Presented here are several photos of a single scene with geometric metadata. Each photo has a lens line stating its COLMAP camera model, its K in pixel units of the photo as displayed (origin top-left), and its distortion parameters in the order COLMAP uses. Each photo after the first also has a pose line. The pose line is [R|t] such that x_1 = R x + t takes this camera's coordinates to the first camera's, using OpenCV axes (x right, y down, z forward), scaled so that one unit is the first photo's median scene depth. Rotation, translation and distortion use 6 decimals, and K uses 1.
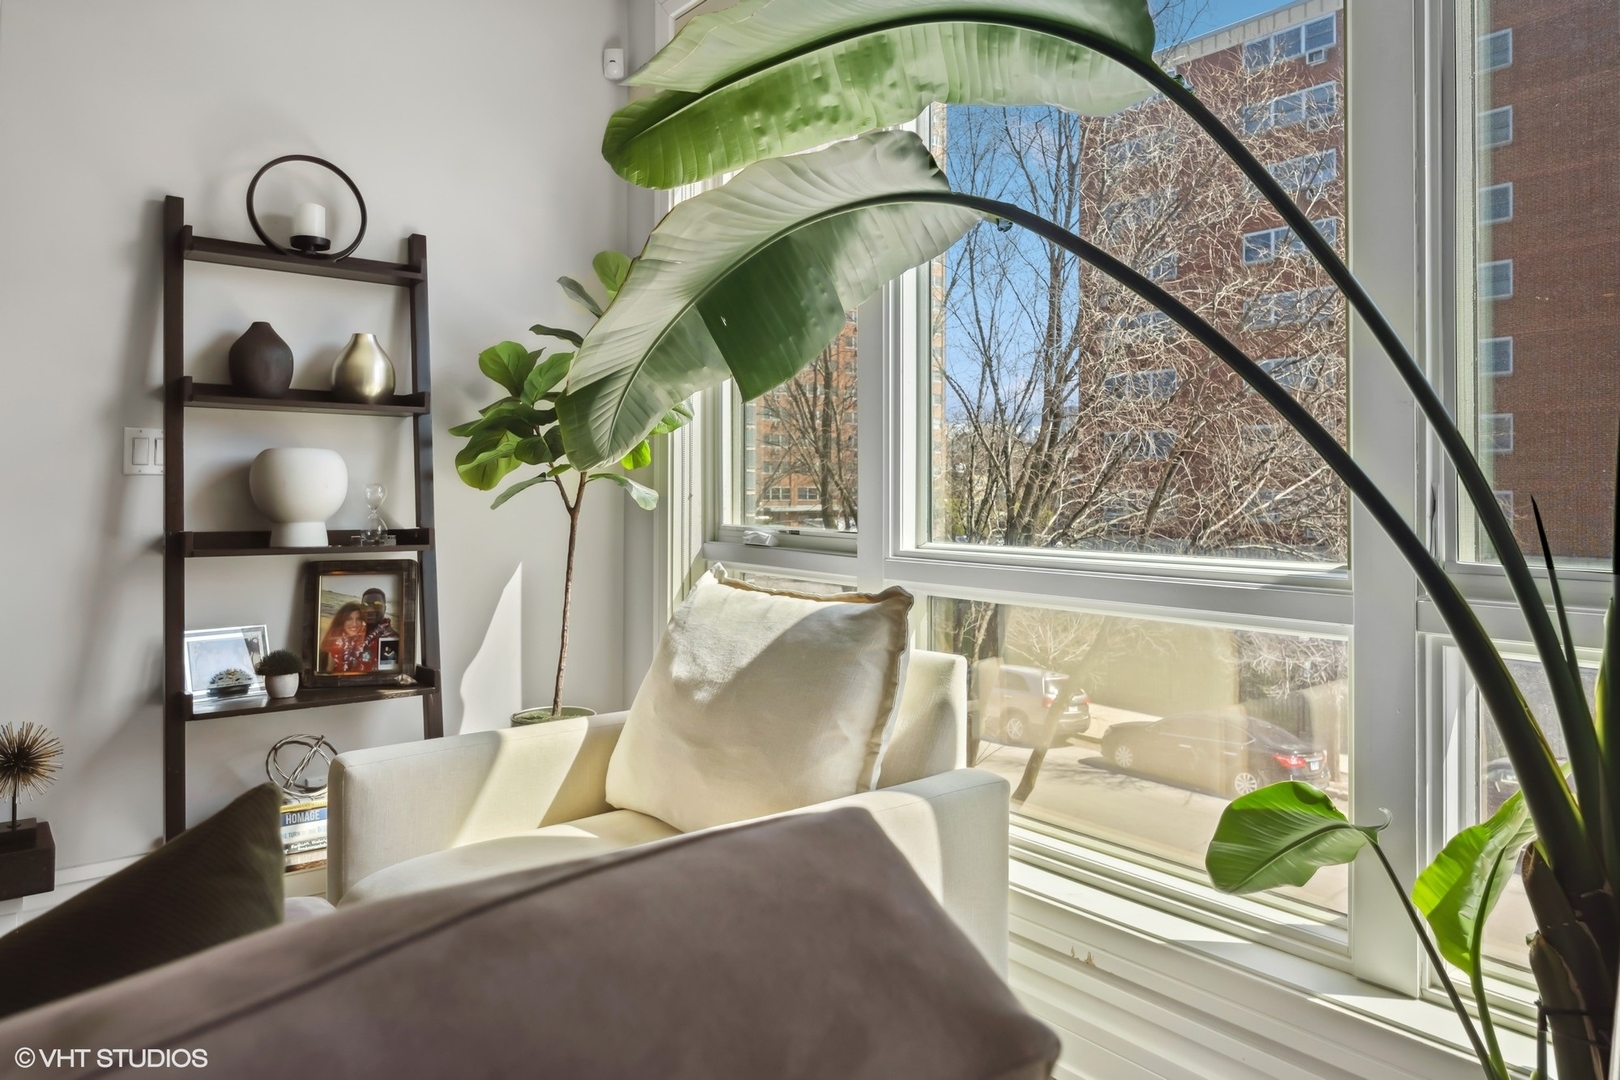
lens RADIAL K [[1044.9, 0, 815.5], [0, 1044.9, 490.3], [0, 0, 1]] dist [-0.023111, 0.005690]
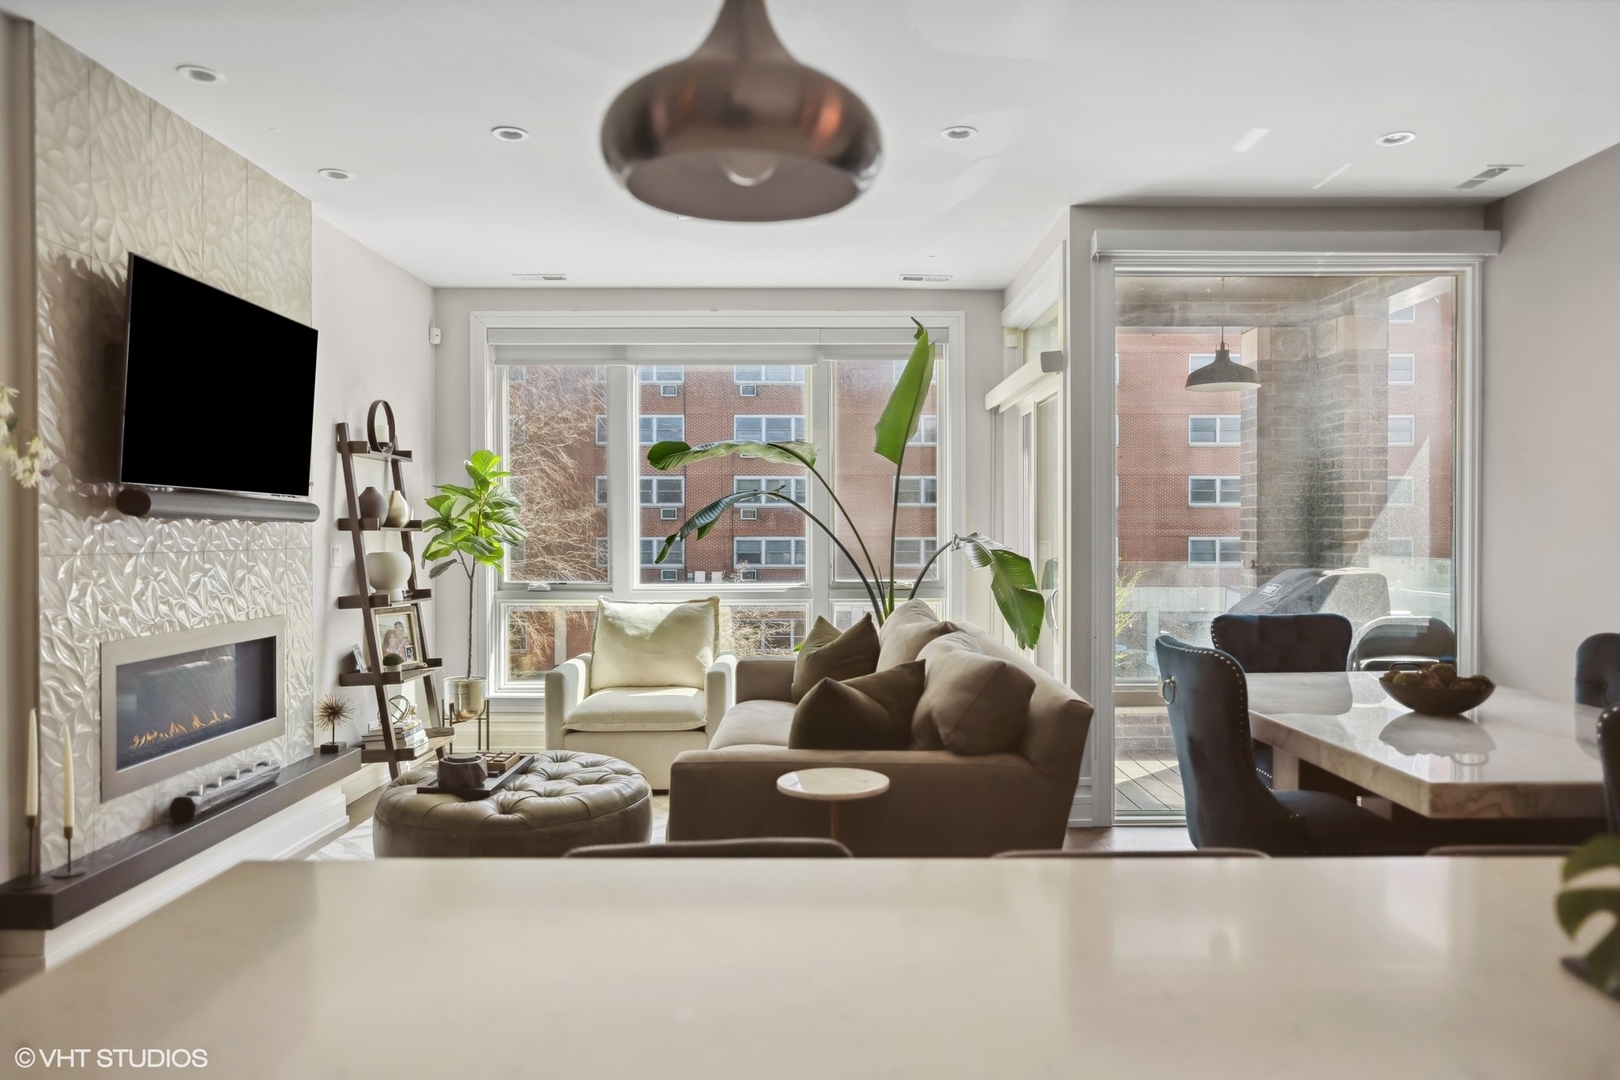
lens RADIAL K [[1072.7, 0, 816.1], [0, 1072.7, 544.0], [0, 0, 1]] dist [0.002293, -0.005901]
pose [[0.629603, -0.011748, 0.776828, -1.499654], [0.006100, 0.999930, 0.010178, -0.065830], [-0.776893, -0.001669, 0.629630, -0.873418]]
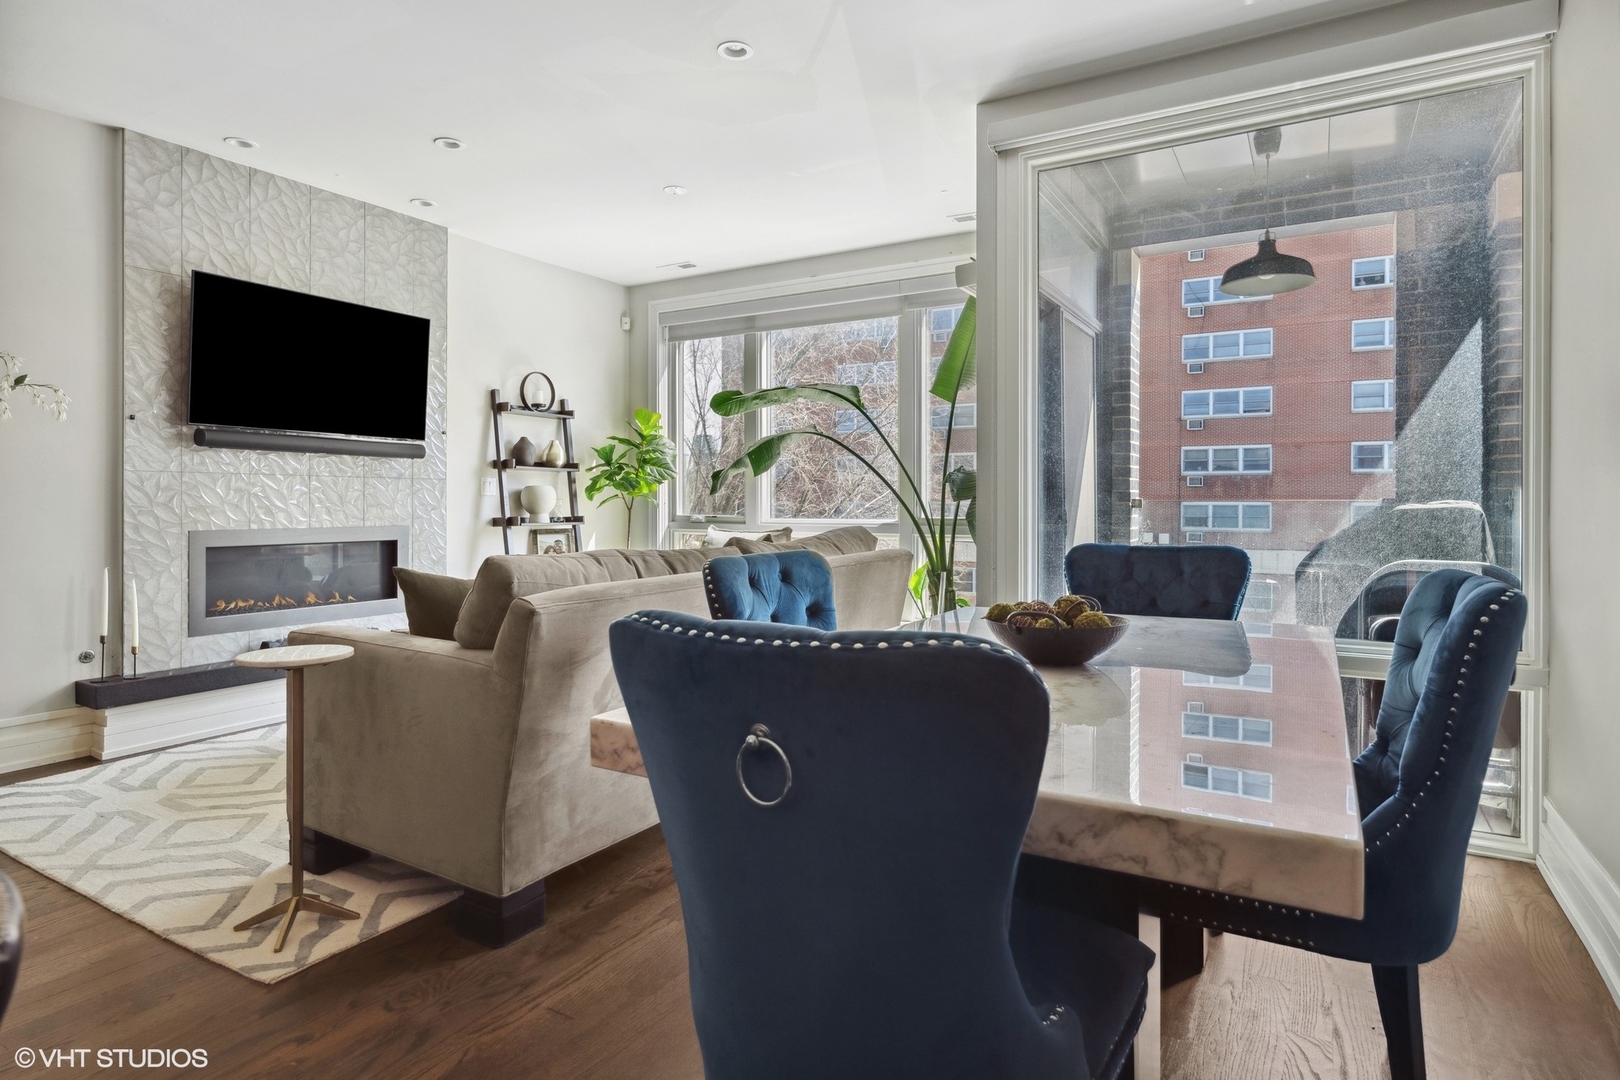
lens RADIAL K [[876.9, 0, 805.5], [0, 876.9, 507.6], [0, 0, 1]] dist [-0.003192, -0.000240]
pose [[0.939601, -0.003181, 0.342258, -0.594845], [0.002199, 0.999992, 0.003256, 0.010046], [-0.342265, -0.002307, 0.939601, -1.248053]]
